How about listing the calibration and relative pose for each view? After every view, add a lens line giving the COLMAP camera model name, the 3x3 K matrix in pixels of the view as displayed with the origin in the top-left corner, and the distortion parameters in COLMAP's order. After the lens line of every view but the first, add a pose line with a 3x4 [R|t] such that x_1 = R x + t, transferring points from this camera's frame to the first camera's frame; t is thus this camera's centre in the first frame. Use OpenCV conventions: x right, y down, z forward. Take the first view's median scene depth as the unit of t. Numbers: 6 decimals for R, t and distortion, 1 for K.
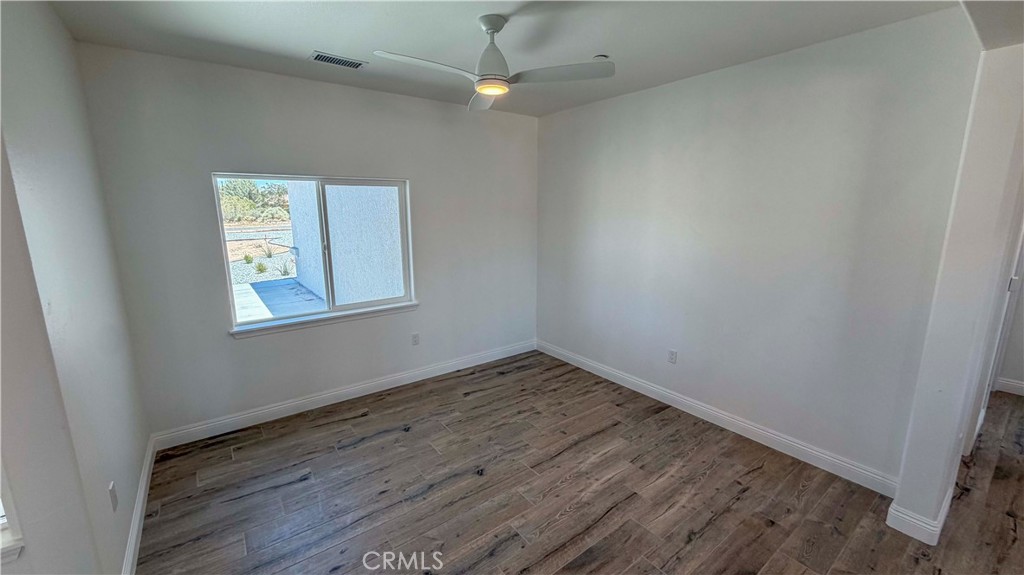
lens RADIAL K [[409.1, 0, 511.1], [0, 409.1, 285.1], [0, 0, 1]] dist [-0.000722, 0.000573]
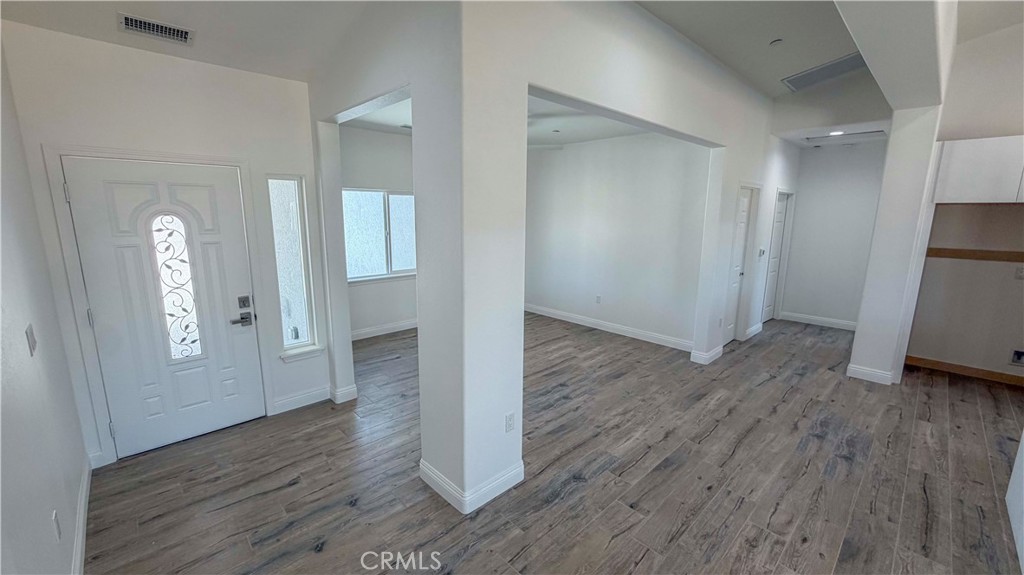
lens RADIAL K [[409.1, 0, 512.5], [0, 409.1, 287.8], [0, 0, 1]] dist [-0.000722, 0.000573]
pose [[0.992597, -0.011557, 0.120899, -0.200832], [0.011830, 0.999929, -0.001541, 0.157497], [-0.120873, 0.002960, 0.992664, -0.792882]]
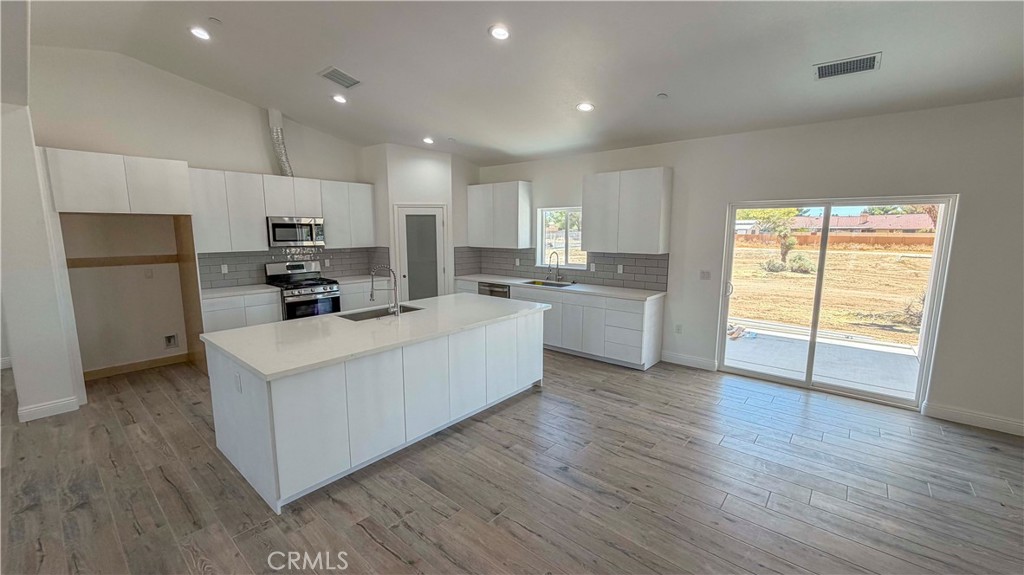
lens RADIAL K [[409.1, 0, 509.5], [0, 409.1, 286.9], [0, 0, 1]] dist [-0.000722, 0.000573]
pose [[-0.218611, -0.137206, 0.966118, -0.237550], [0.179643, 0.967485, 0.178049, 0.146796], [-0.959134, 0.212480, -0.186854, -0.696484]]
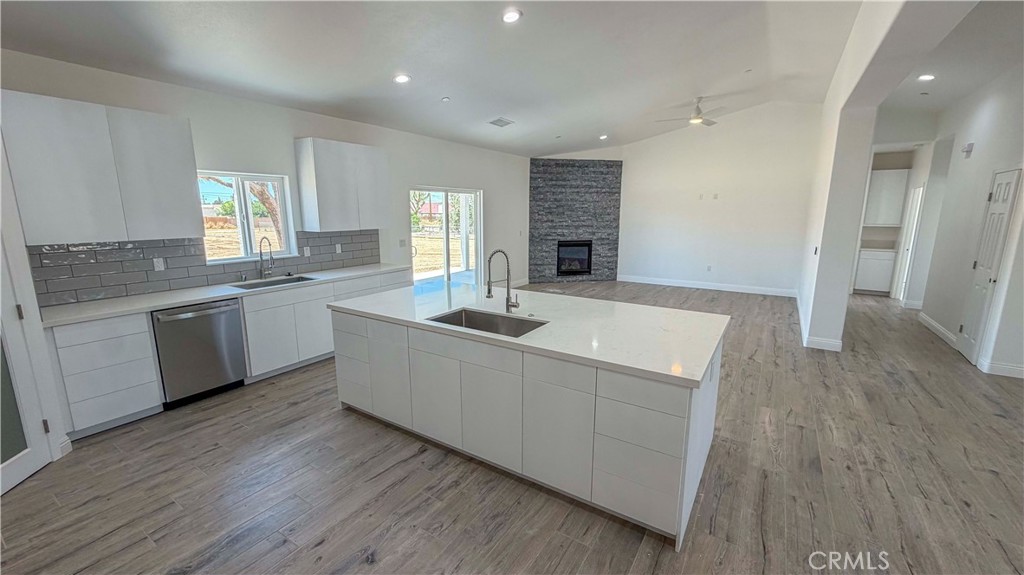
lens RADIAL K [[409.1, 0, 510.9], [0, 409.1, 286.6], [0, 0, 1]] dist [-0.000722, 0.000573]
pose [[-0.939371, 0.063384, -0.336994, 1.391106], [-0.063380, 0.933740, 0.352296, -0.017956], [0.336995, 0.352295, -0.873111, 0.281664]]
